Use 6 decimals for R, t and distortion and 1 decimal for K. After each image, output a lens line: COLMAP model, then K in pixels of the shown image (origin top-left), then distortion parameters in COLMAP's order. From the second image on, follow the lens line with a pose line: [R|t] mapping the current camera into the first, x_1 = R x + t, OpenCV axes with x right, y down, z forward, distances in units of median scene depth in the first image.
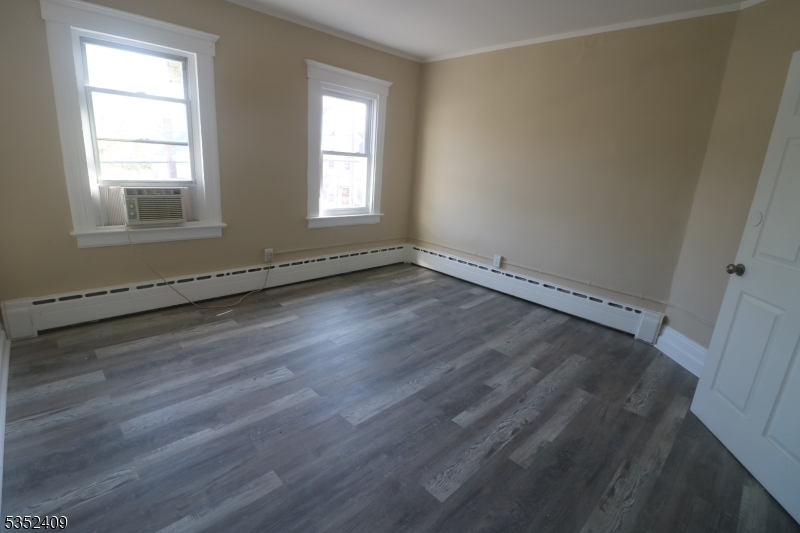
lens RADIAL K [[373.1, 0, 397.3], [0, 373.1, 267.2], [0, 0, 1]] dist [0.003437, -0.014022]
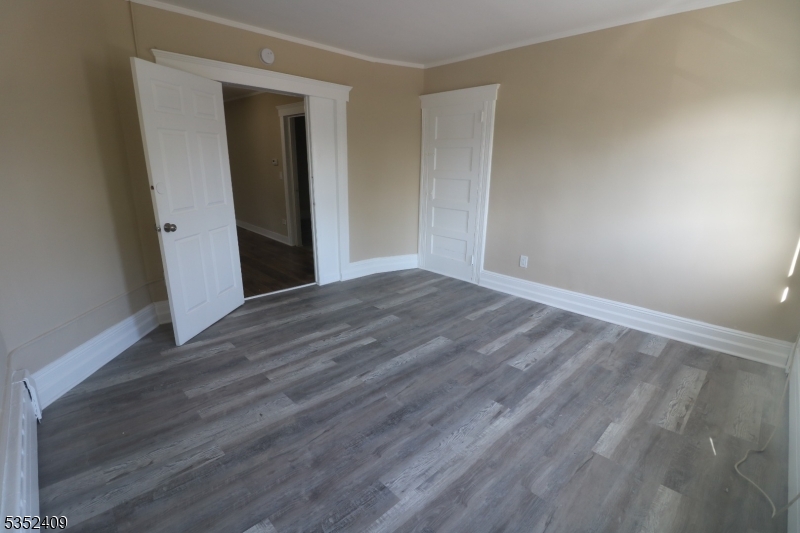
lens RADIAL K [[373.1, 0, 397.3], [0, 373.1, 267.2], [0, 0, 1]] dist [0.003437, -0.014022]
pose [[-0.996790, -0.077990, -0.018081, 0.079736], [-0.076073, 0.852335, 0.517434, -0.414071], [-0.024943, 0.517148, -0.855532, 1.454214]]
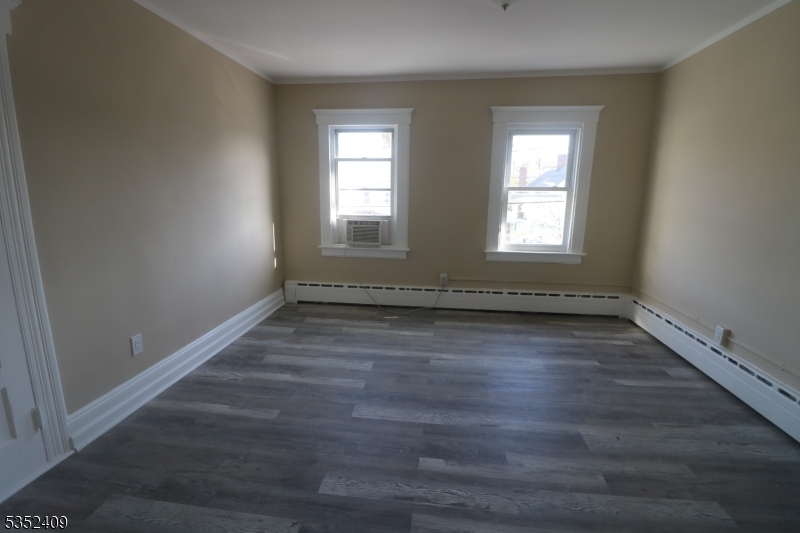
lens RADIAL K [[373.1, 0, 397.3], [0, 373.1, 267.2], [0, 0, 1]] dist [0.003437, -0.014022]
pose [[0.624260, 0.099755, -0.774822, 0.551827], [-0.181016, 0.983292, -0.019247, -0.026576], [0.759956, 0.152271, 0.631887, 0.195036]]
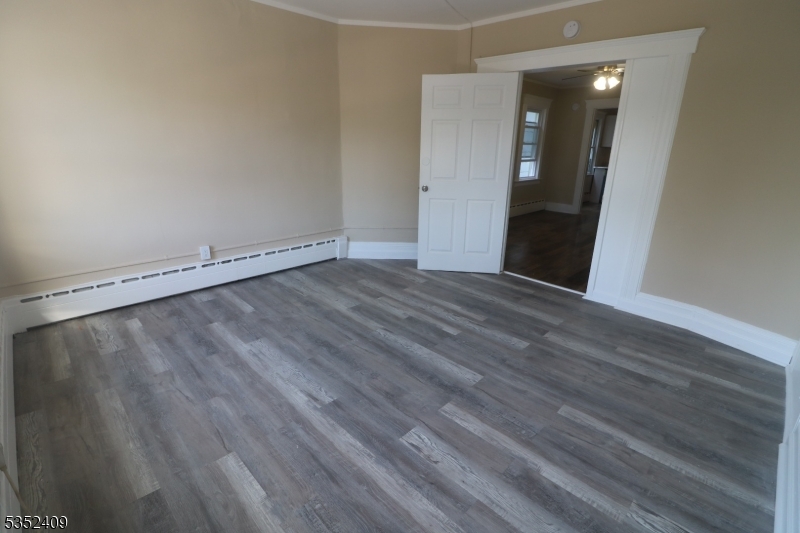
lens RADIAL K [[373.1, 0, 397.3], [0, 373.1, 267.2], [0, 0, 1]] dist [0.003437, -0.014022]
pose [[-0.012891, -0.375844, 0.926593, -0.706359], [0.249177, 0.896229, 0.366994, -0.253451], [-0.968372, 0.235617, 0.082098, 0.715072]]
